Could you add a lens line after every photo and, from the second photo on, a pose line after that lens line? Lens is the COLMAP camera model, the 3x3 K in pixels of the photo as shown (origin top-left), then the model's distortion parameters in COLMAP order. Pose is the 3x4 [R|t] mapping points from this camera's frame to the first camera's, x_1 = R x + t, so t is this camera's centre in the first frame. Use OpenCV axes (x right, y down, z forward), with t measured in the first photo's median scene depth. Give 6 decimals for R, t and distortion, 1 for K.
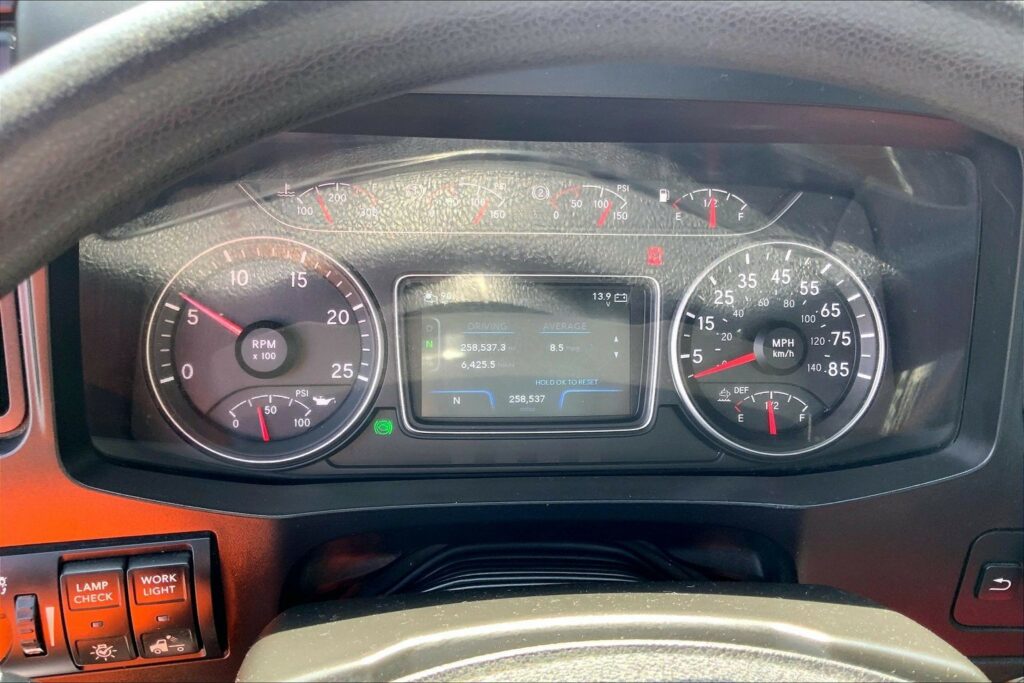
lens RADIAL K [[847.6, 0, 509.2], [0, 847.6, 337.0], [0, 0, 1]] dist [0.053729, -0.121297]
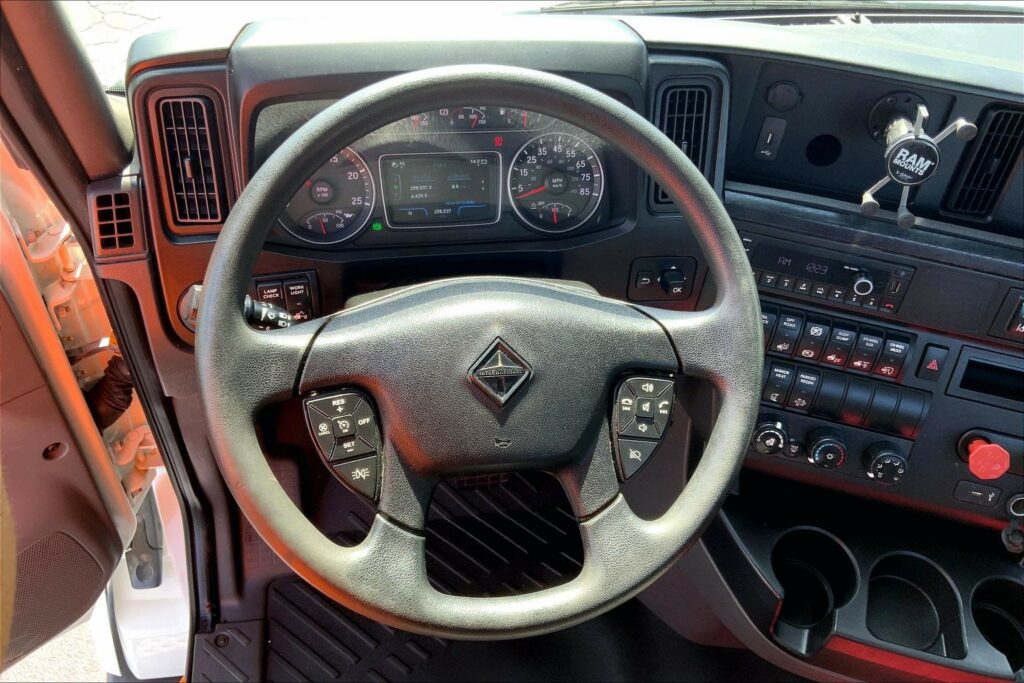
lens RADIAL K [[847.6, 0, 505.3], [0, 847.6, 347.5], [0, 0, 1]] dist [0.053729, -0.121297]
pose [[0.994986, -0.053413, 0.084563, -0.021604], [0.035674, 0.979379, 0.198859, -0.011356], [-0.093441, -0.194845, 0.976373, -1.203901]]
